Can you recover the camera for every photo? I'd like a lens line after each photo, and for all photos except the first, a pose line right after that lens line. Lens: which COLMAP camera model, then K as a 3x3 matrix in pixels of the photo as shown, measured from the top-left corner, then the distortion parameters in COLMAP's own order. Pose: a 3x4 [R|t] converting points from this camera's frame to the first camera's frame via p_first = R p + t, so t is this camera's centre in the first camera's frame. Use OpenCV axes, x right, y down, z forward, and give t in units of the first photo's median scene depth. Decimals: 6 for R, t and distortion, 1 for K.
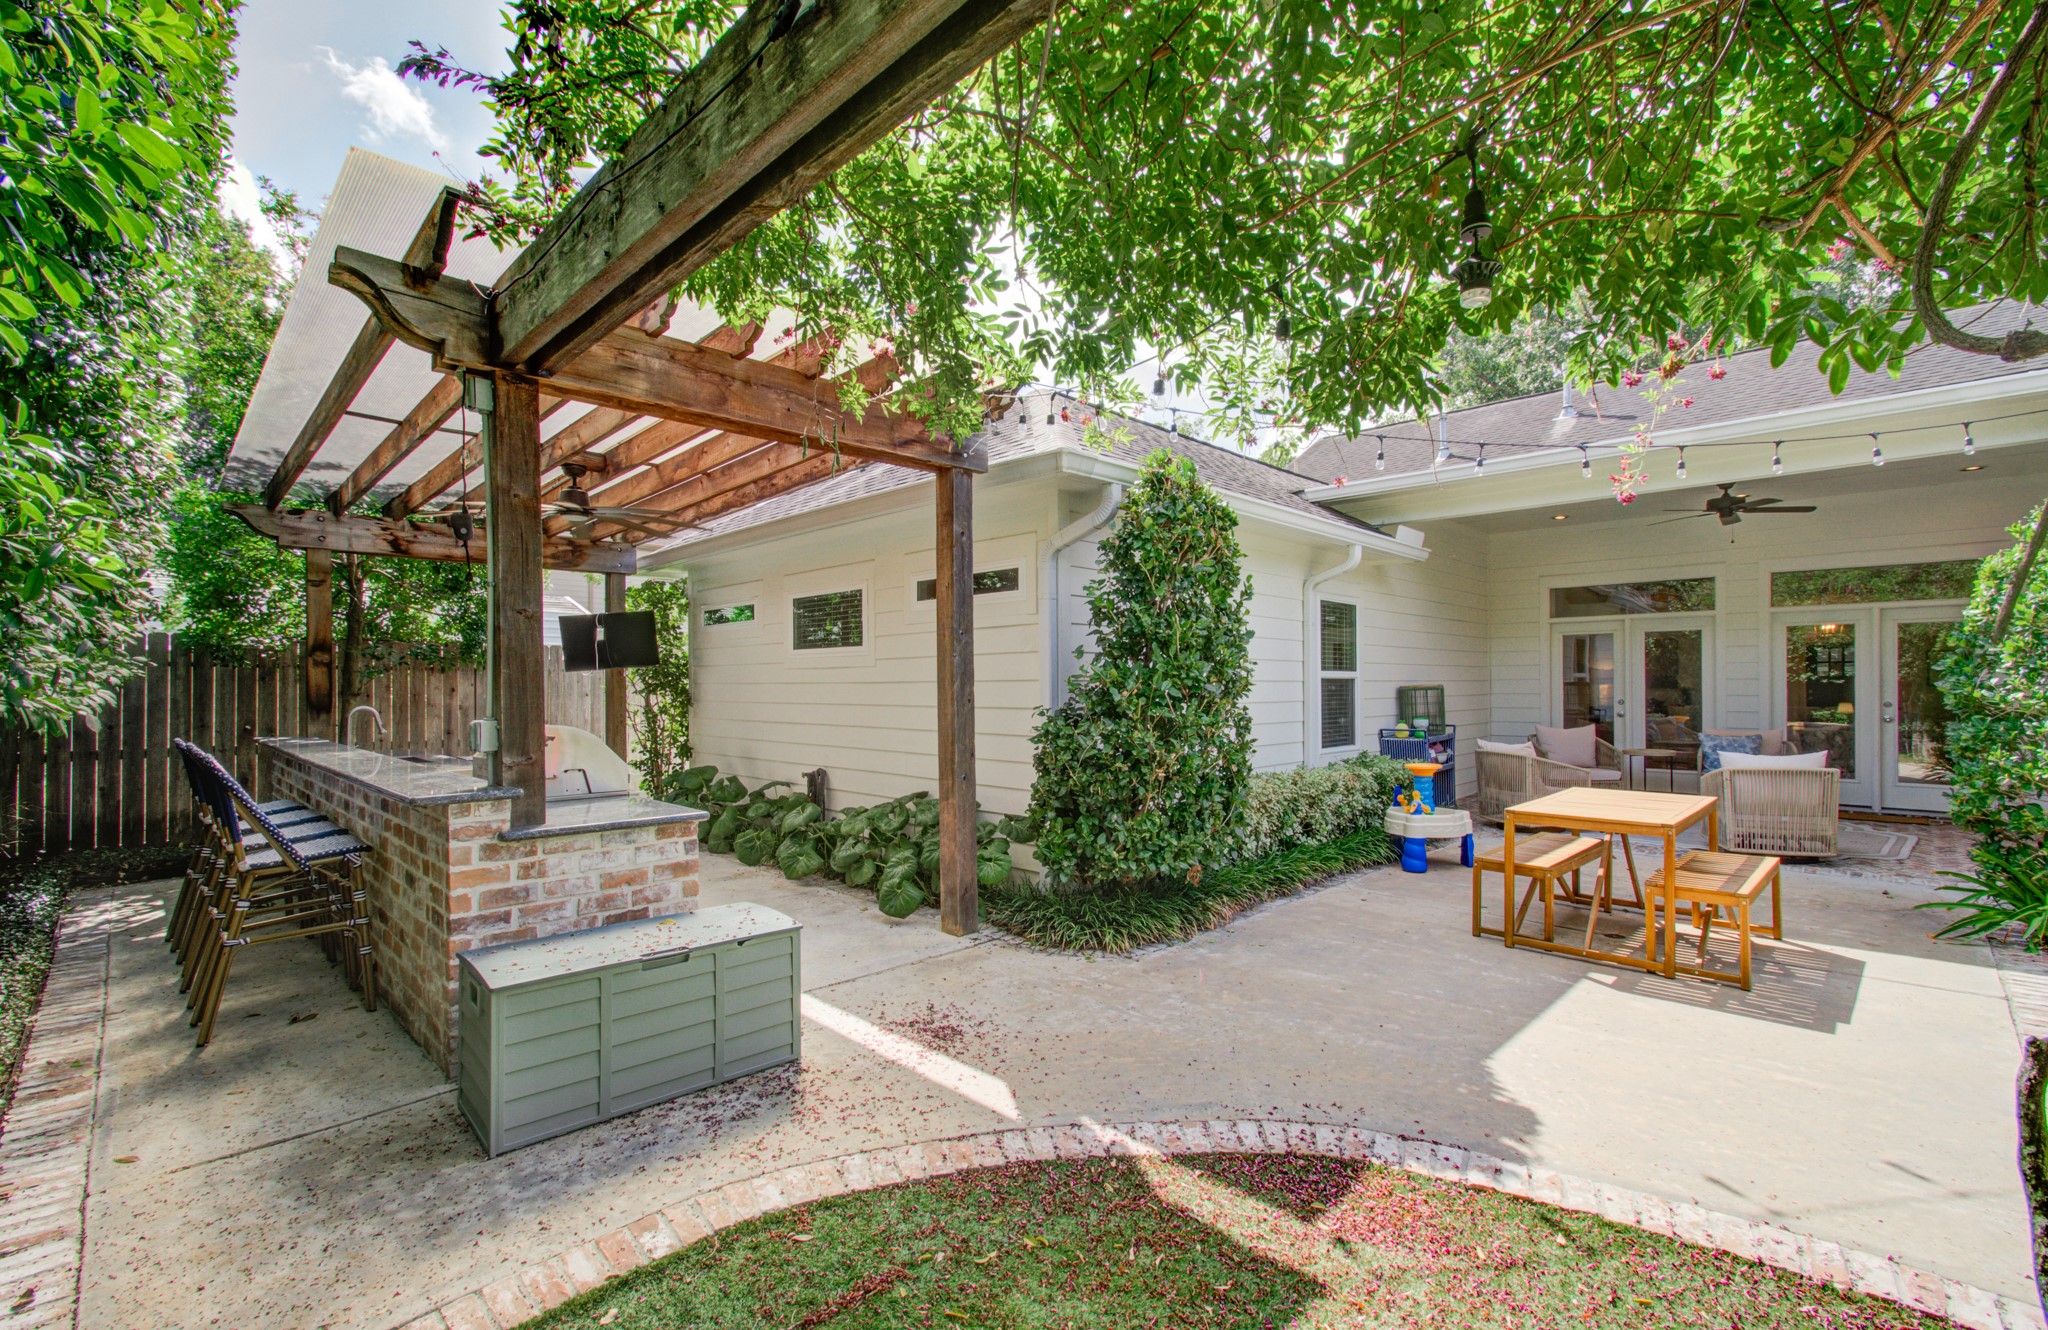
lens RADIAL K [[941.7, 0, 1028.3], [0, 941.7, 673.2], [0, 0, 1]] dist [0.002822, 0.000268]
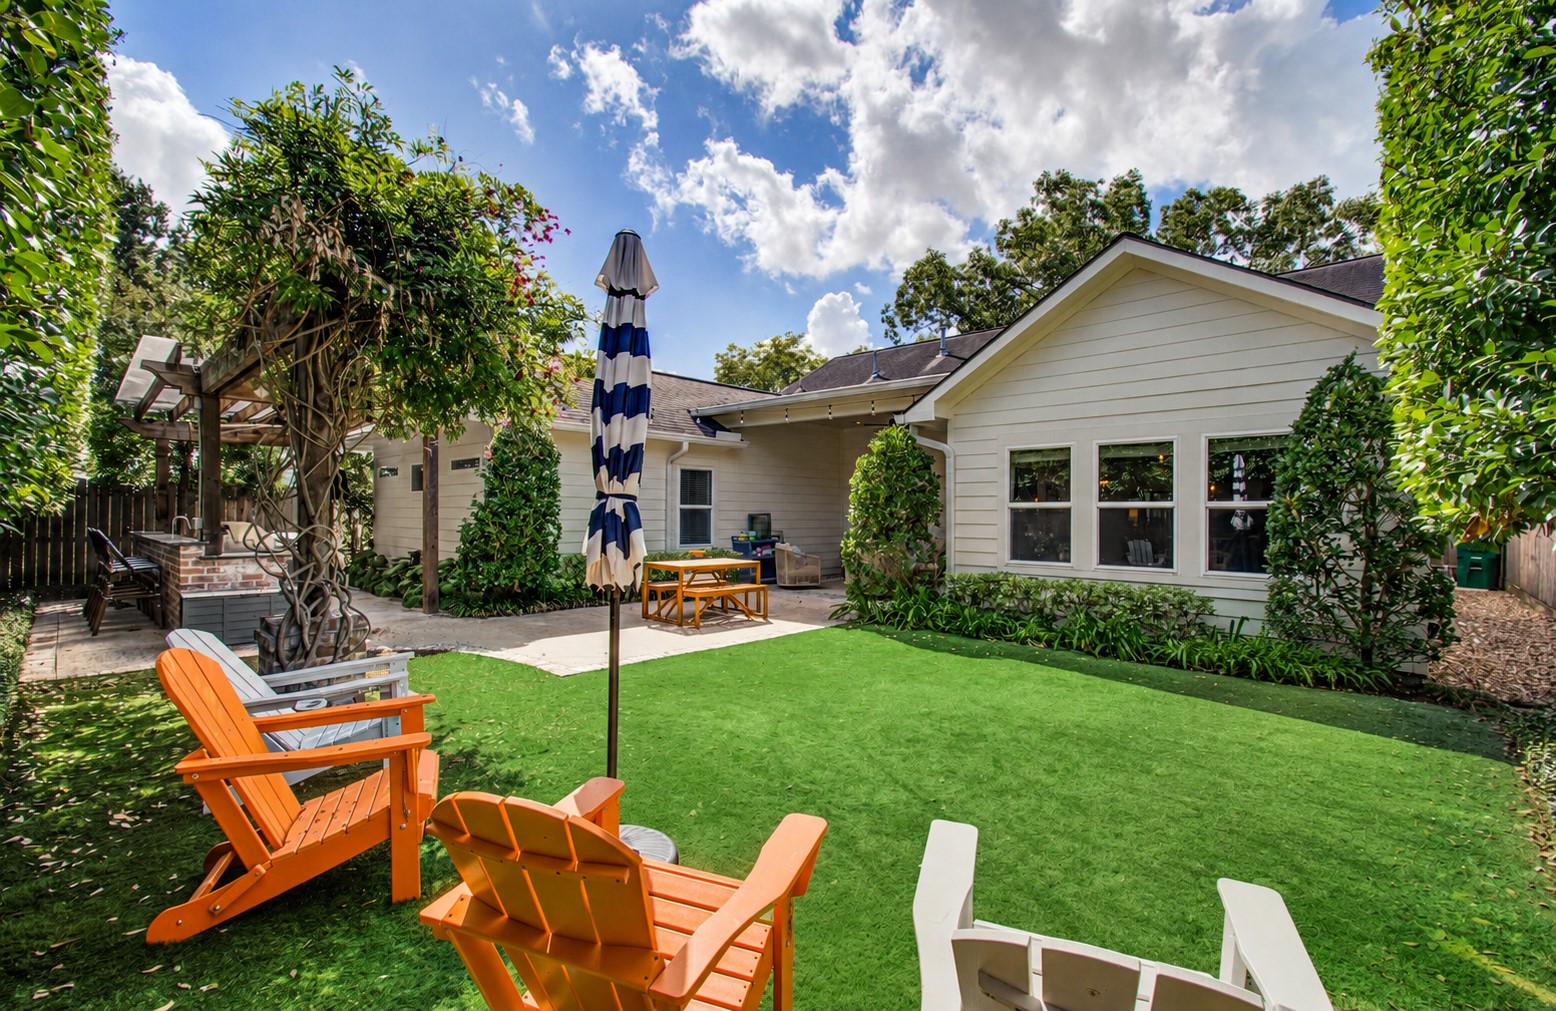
lens RADIAL K [[715.5, 0, 774.8], [0, 715.5, 505.8], [0, 0, 1]] dist [0.002822, 0.000268]
pose [[0.999707, 0.010859, 0.021629, 0.661548], [-0.010875, 0.999941, 0.000647, -0.003748], [-0.021620, -0.000882, 0.999766, -0.709624]]
